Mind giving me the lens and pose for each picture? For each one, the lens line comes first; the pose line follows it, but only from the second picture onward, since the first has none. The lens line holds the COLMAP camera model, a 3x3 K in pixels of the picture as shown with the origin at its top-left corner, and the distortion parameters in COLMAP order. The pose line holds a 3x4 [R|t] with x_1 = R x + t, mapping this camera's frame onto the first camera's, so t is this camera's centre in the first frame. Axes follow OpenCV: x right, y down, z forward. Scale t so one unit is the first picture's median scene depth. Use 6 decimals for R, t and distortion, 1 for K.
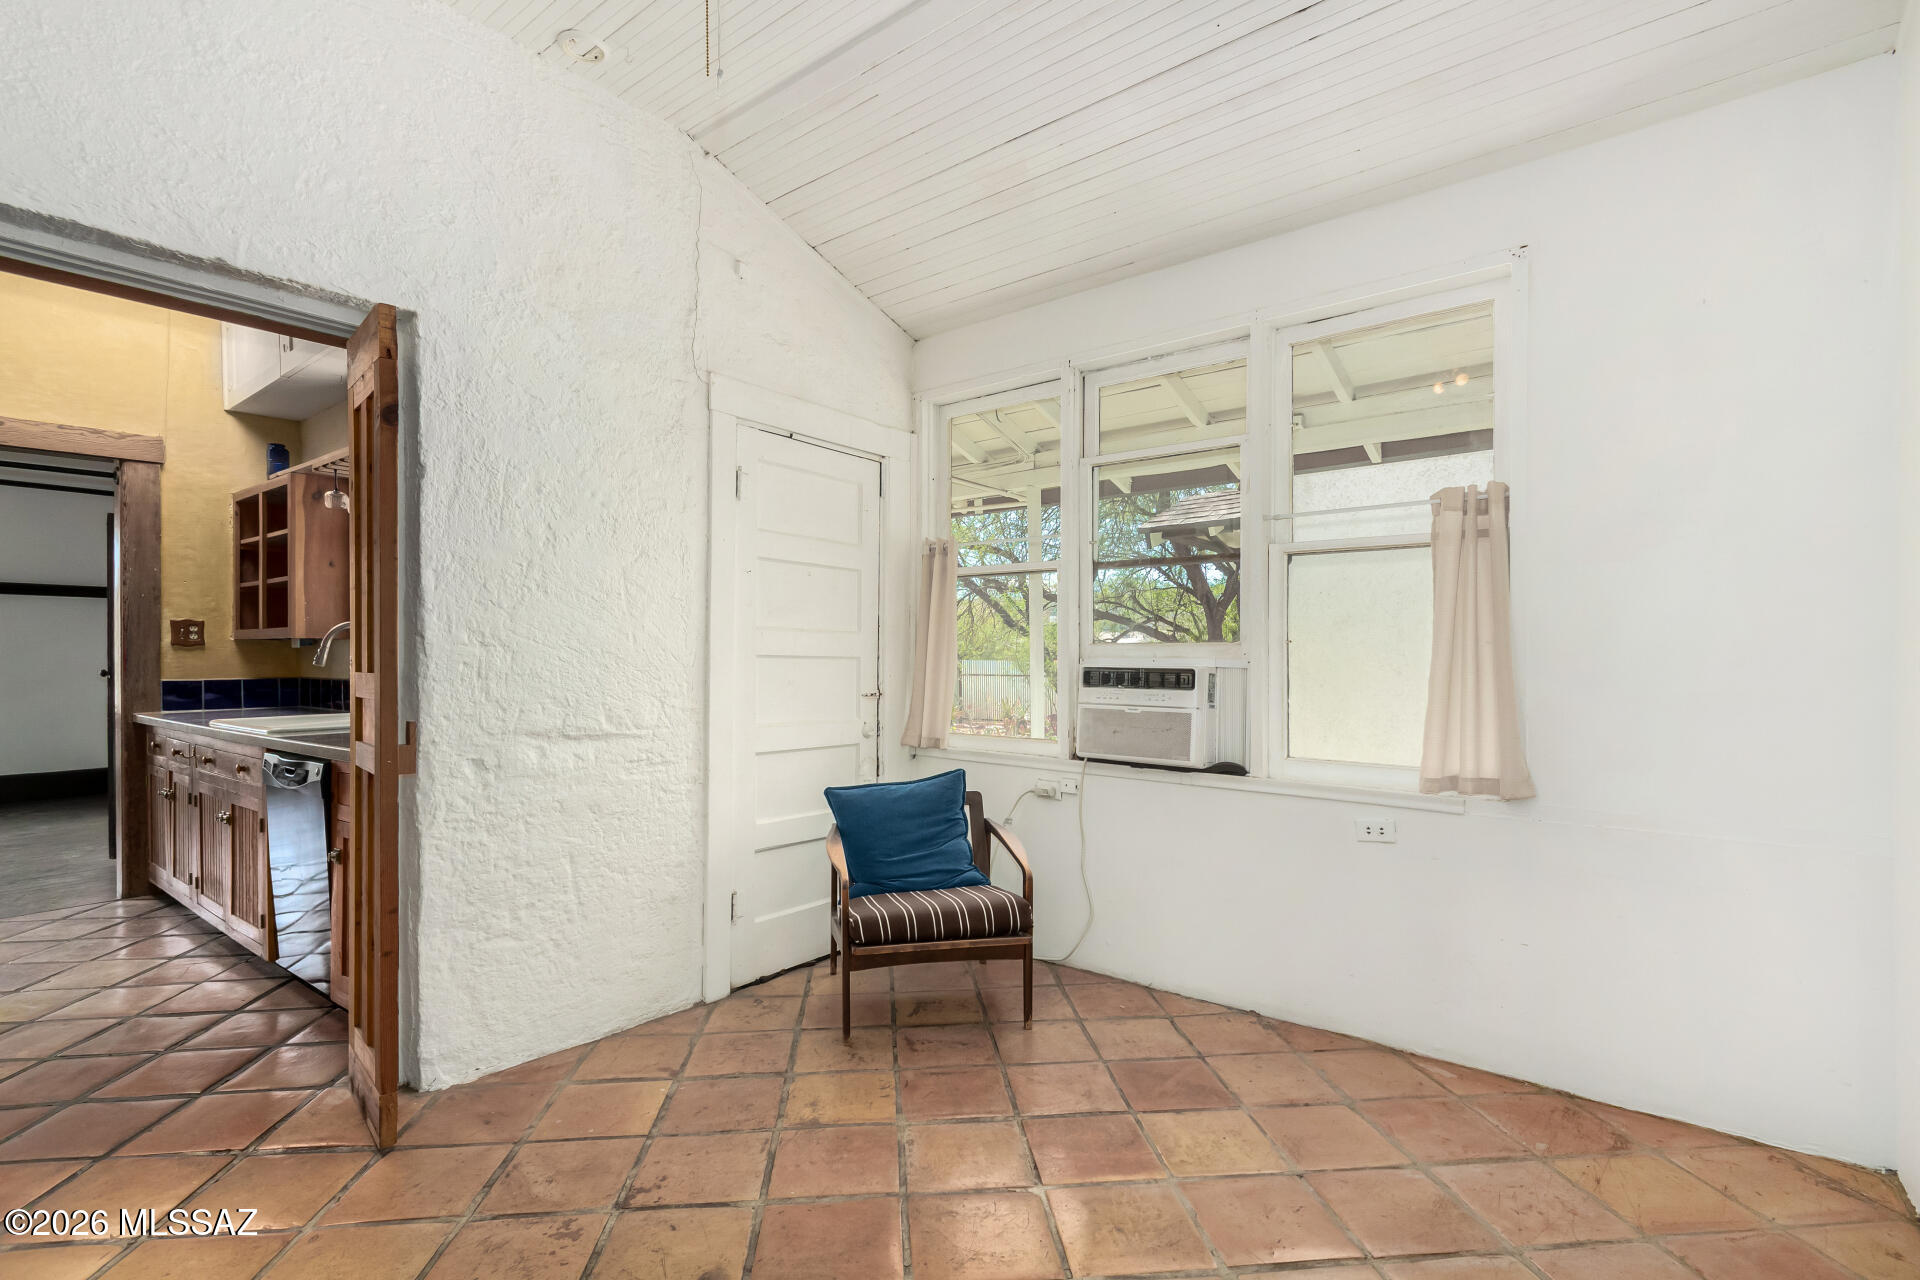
lens RADIAL K [[886.5, 0, 958.7], [0, 886.5, 662.8], [0, 0, 1]] dist [-0.001036, 0.000387]
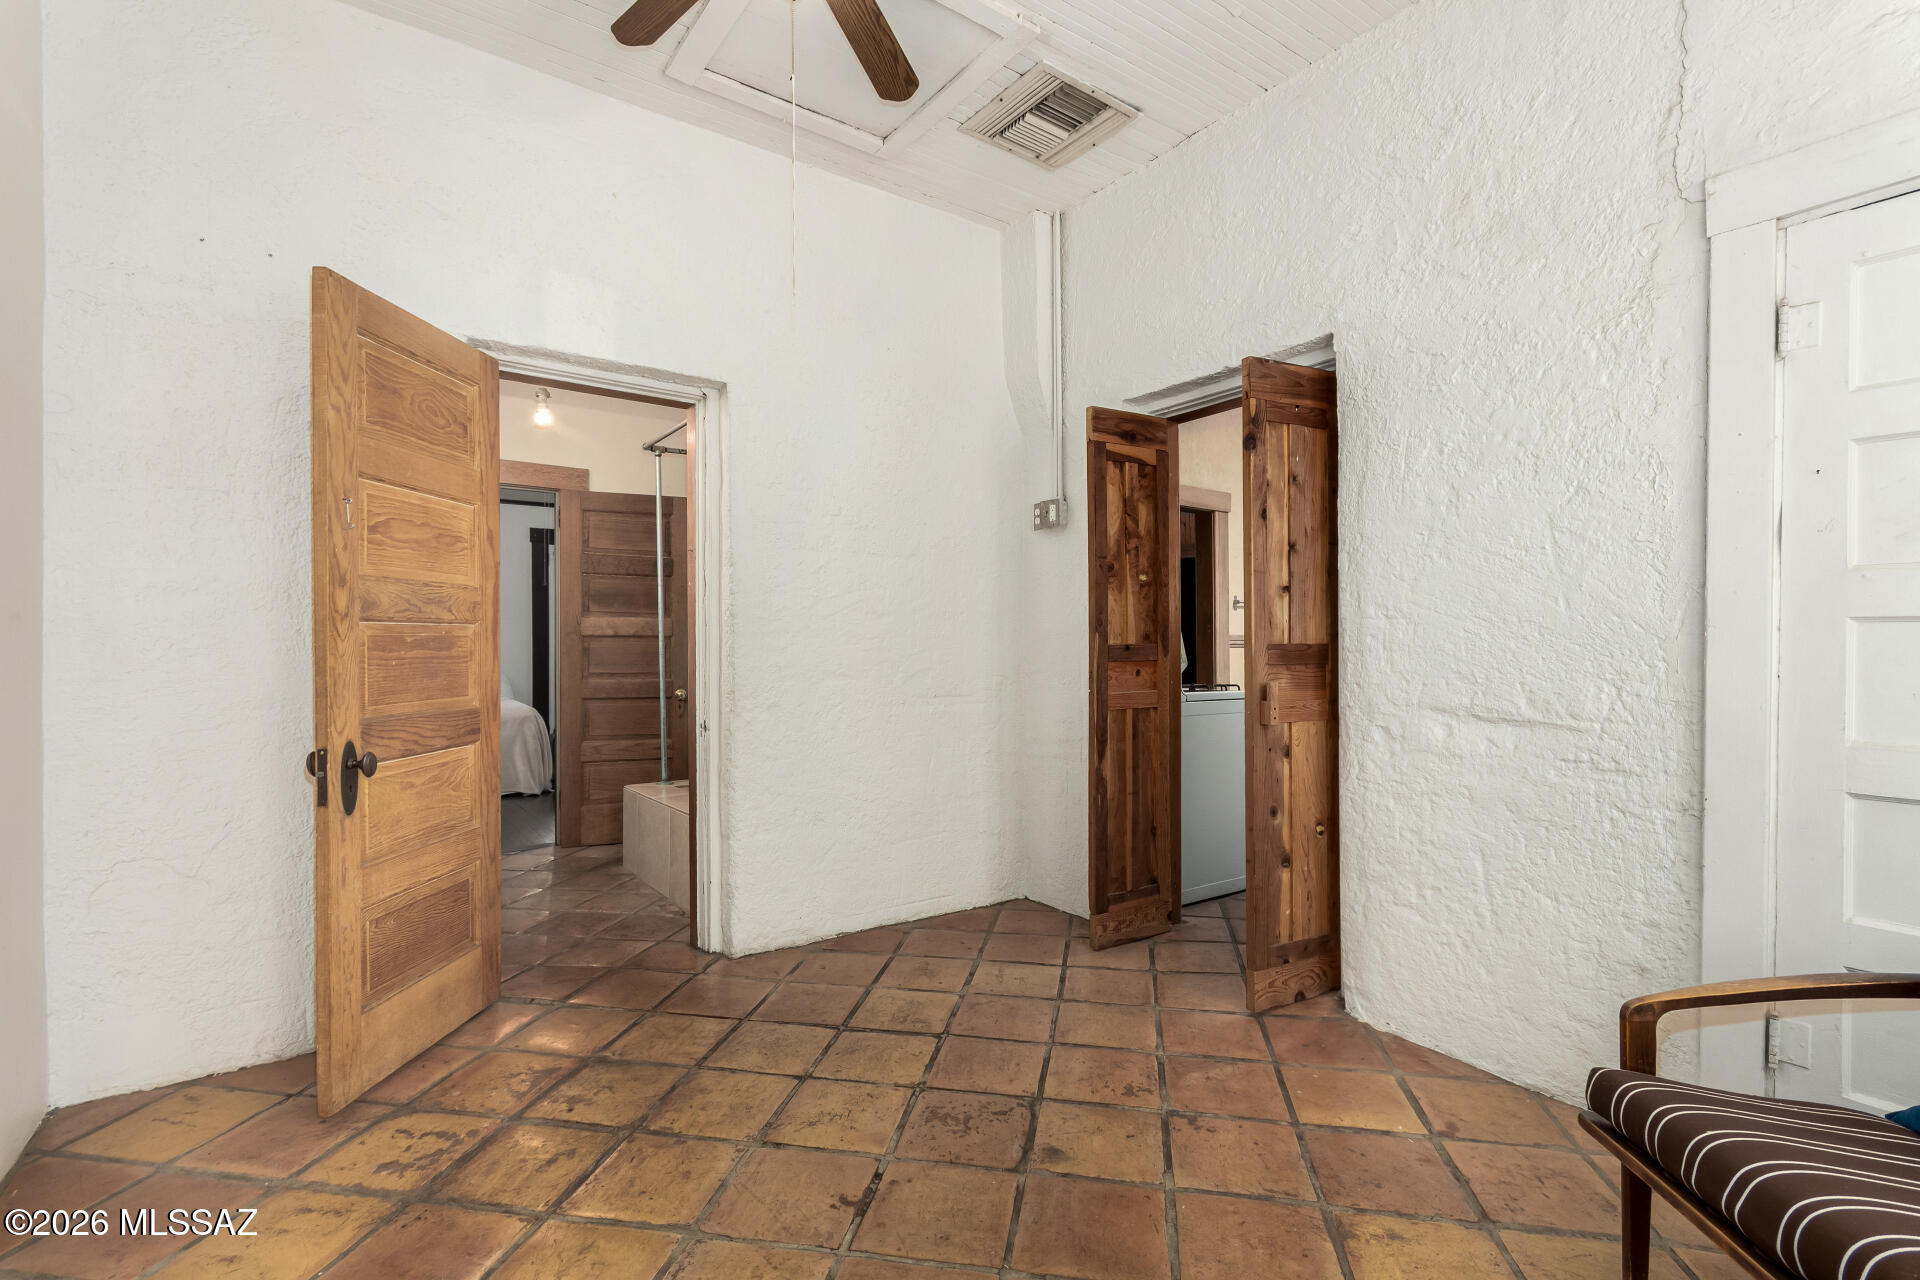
lens RADIAL K [[887.5, 0, 968.9], [0, 887.5, 639.5], [0, 0, 1]] dist [0.000731, 0.000185]
pose [[-0.275705, -0.000456, -0.961242, 0.567142], [0.004299, 0.999989, -0.001707, 0.004760], [0.961233, -0.004603, -0.275700, 0.771027]]
